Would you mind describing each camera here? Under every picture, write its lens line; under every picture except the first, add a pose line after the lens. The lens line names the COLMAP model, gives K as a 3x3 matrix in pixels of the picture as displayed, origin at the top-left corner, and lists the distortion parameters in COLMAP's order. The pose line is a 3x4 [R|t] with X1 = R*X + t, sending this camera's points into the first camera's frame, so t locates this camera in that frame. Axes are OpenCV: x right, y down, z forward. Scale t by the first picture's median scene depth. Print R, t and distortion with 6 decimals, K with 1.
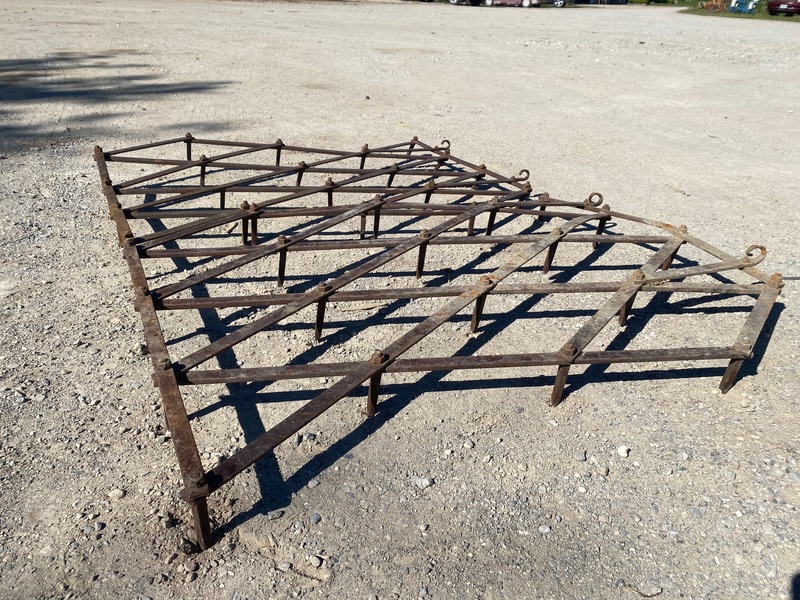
lens RADIAL K [[610.6, 0, 394.1], [0, 610.6, 294.4], [0, 0, 1]] dist [0.023454, -0.029170]
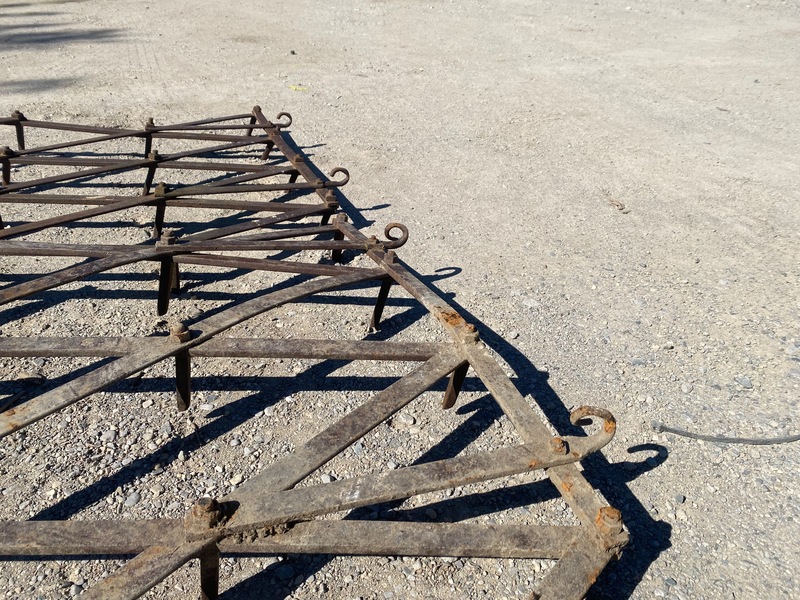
lens RADIAL K [[610.6, 0, 394.1], [0, 610.6, 294.4], [0, 0, 1]] dist [0.023454, -0.029170]
pose [[0.994845, 0.039092, -0.093567, 0.286025], [-0.033408, 0.997544, 0.061561, -0.101301], [0.095744, -0.058118, 0.993708, 0.338355]]
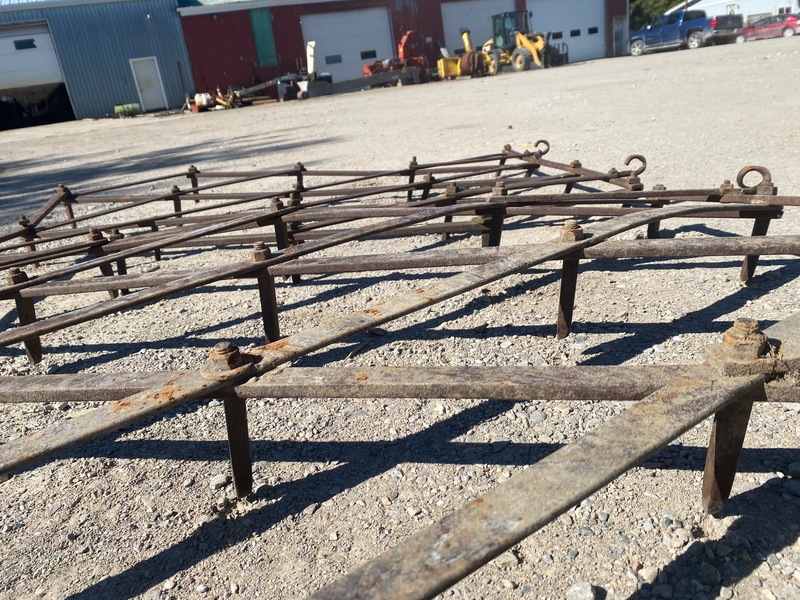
lens RADIAL K [[610.6, 0, 394.1], [0, 610.6, 294.4], [0, 0, 1]] dist [0.023454, -0.029170]
pose [[0.924802, -0.032099, -0.379093, 0.188876], [-0.011901, 0.993506, -0.113157, -0.010423], [0.380264, 0.109159, 0.918414, 0.361555]]
